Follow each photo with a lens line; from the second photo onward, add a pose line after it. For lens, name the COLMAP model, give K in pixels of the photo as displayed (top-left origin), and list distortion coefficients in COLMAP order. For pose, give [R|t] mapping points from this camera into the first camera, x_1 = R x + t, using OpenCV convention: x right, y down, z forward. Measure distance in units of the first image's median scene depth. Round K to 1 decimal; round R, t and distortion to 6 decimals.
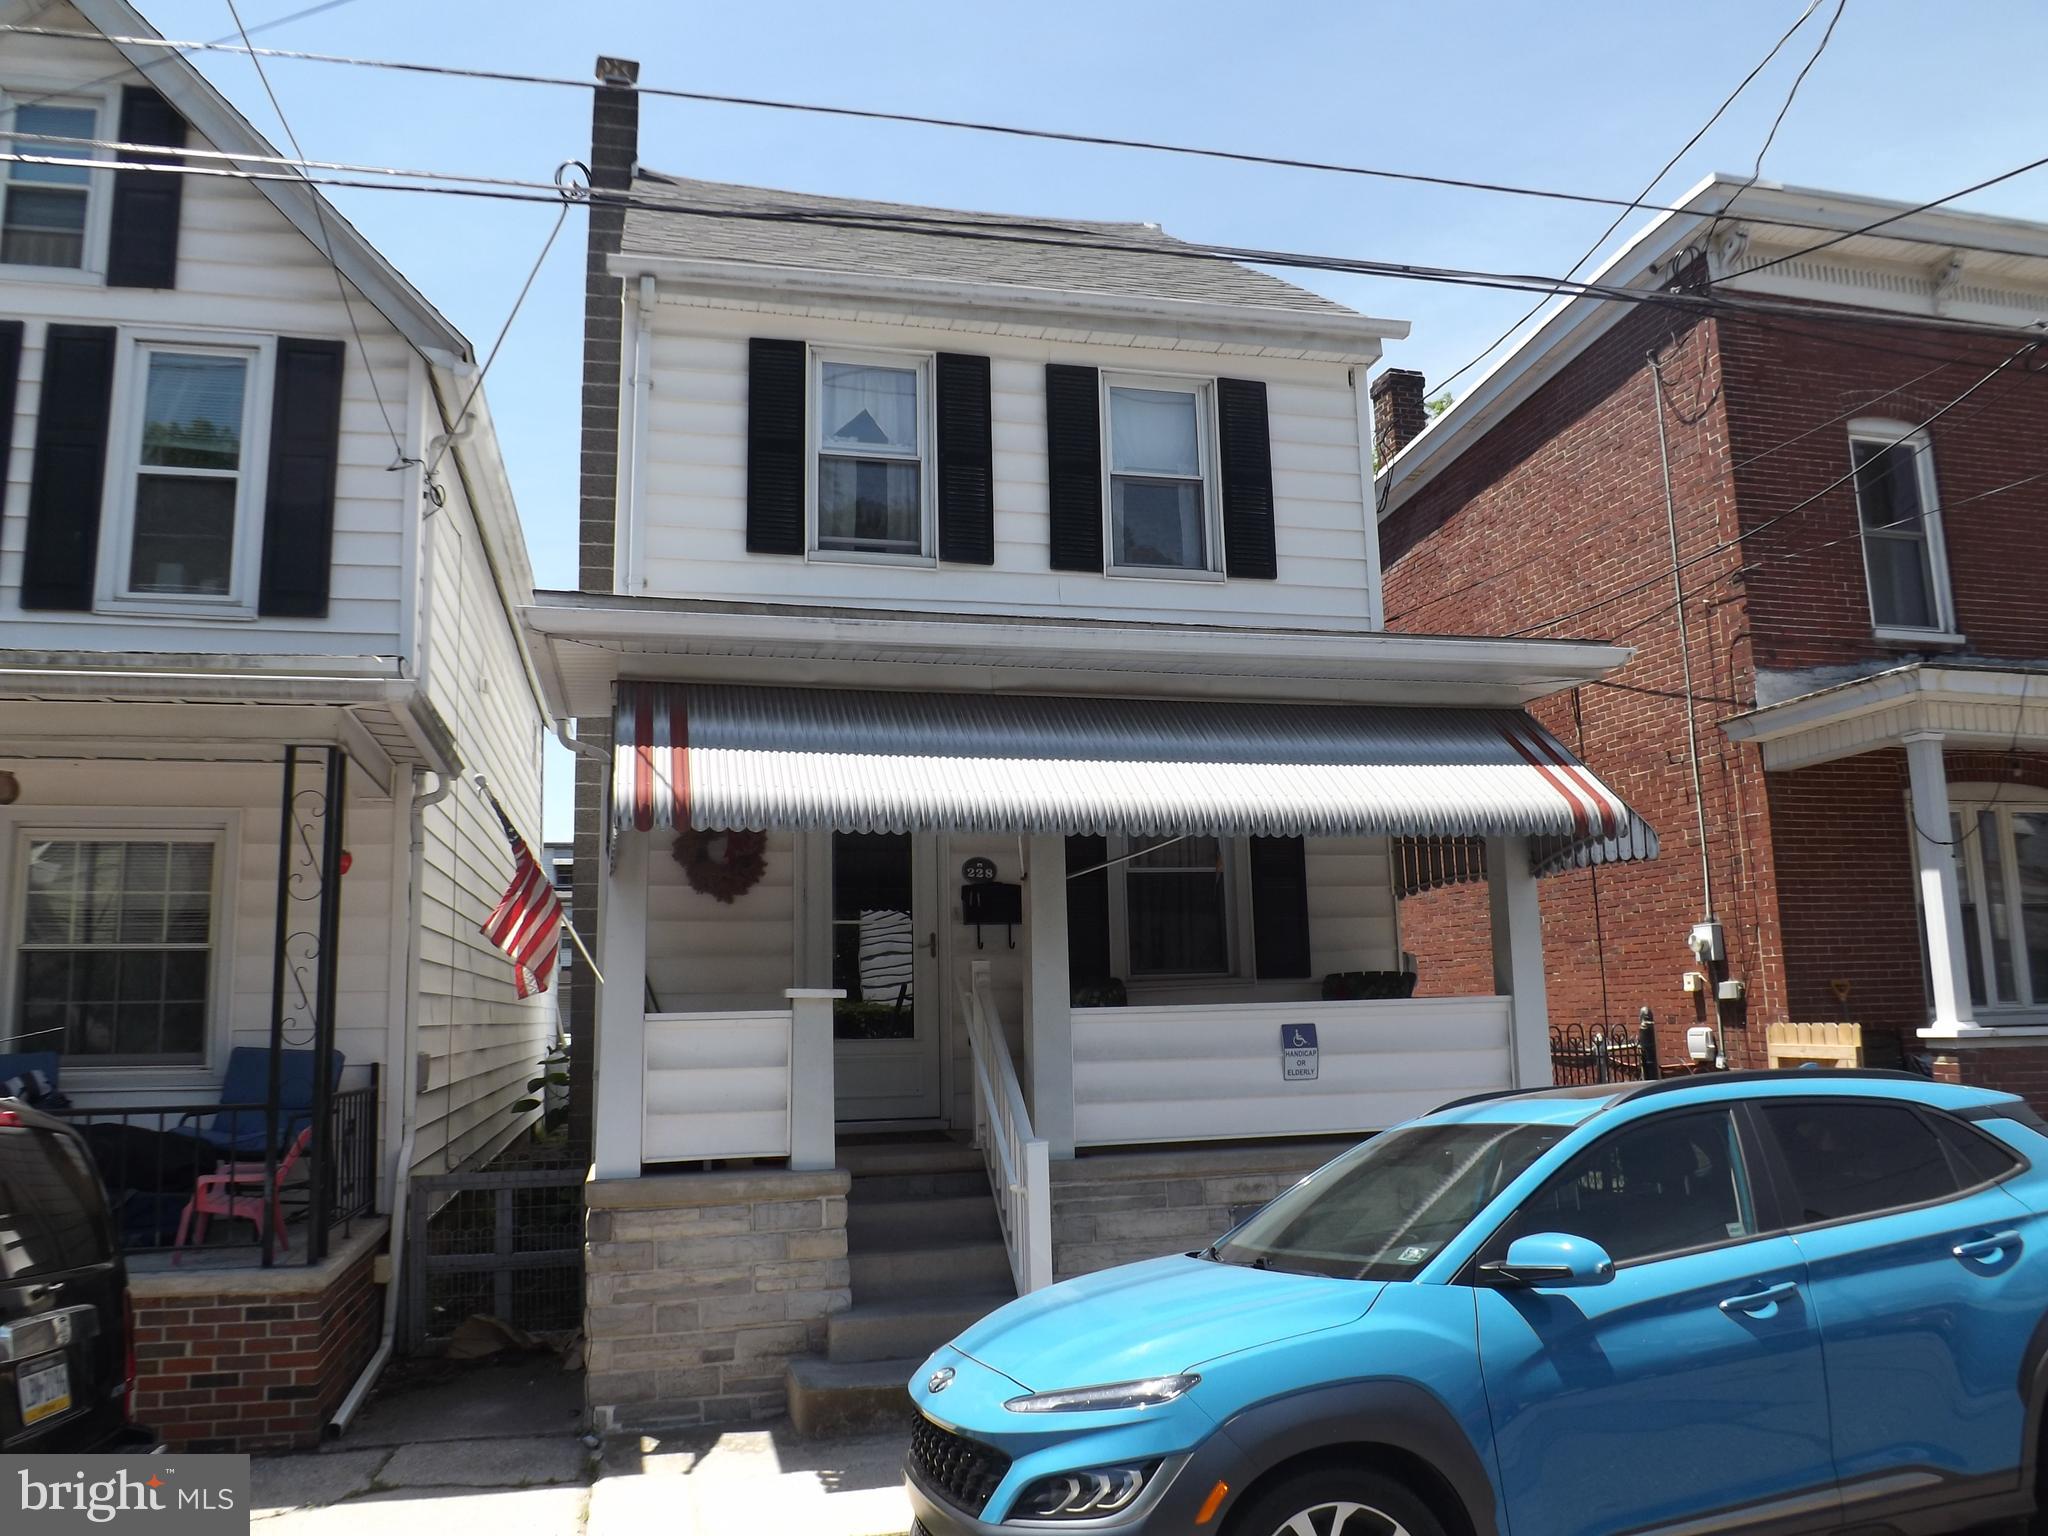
lens RADIAL K [[1468.0, 0, 1014.5], [0, 1468.0, 784.2], [0, 0, 1]] dist [-0.067406, 0.028404]
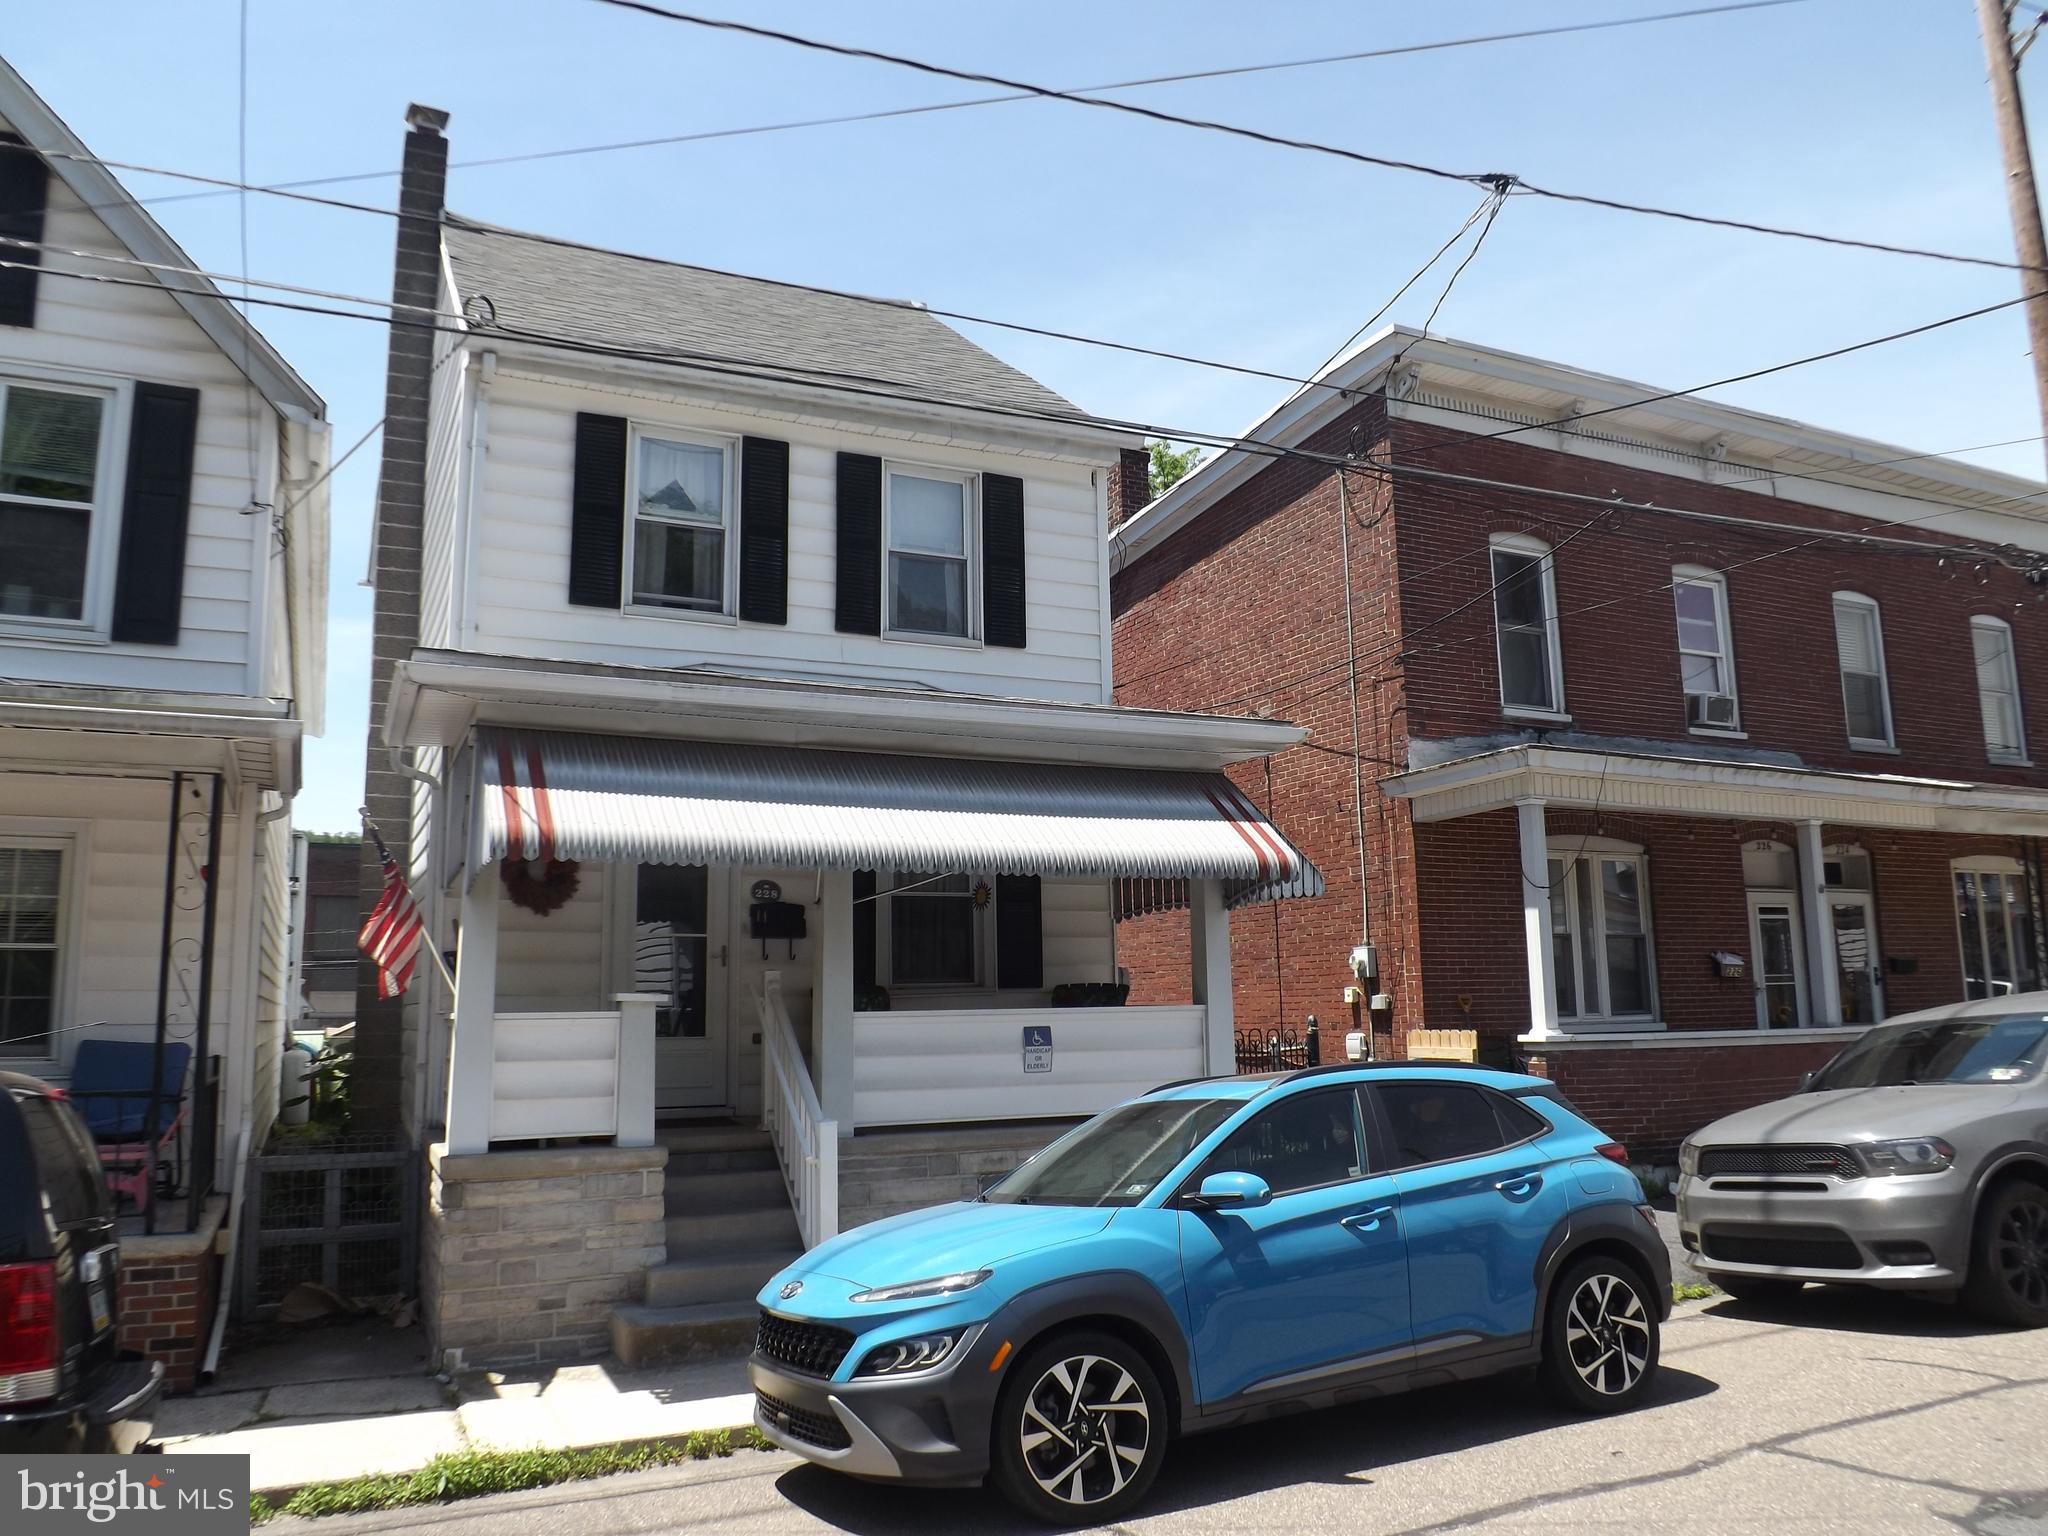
lens RADIAL K [[1475.8, 0, 1018.9], [0, 1475.8, 777.1], [0, 0, 1]] dist [-0.072267, 0.024768]
pose [[0.979198, 0.038447, 0.199233, -0.068300], [-0.037226, 0.999258, -0.009875, -0.029215], [-0.199465, 0.002253, 0.979902, -0.187894]]
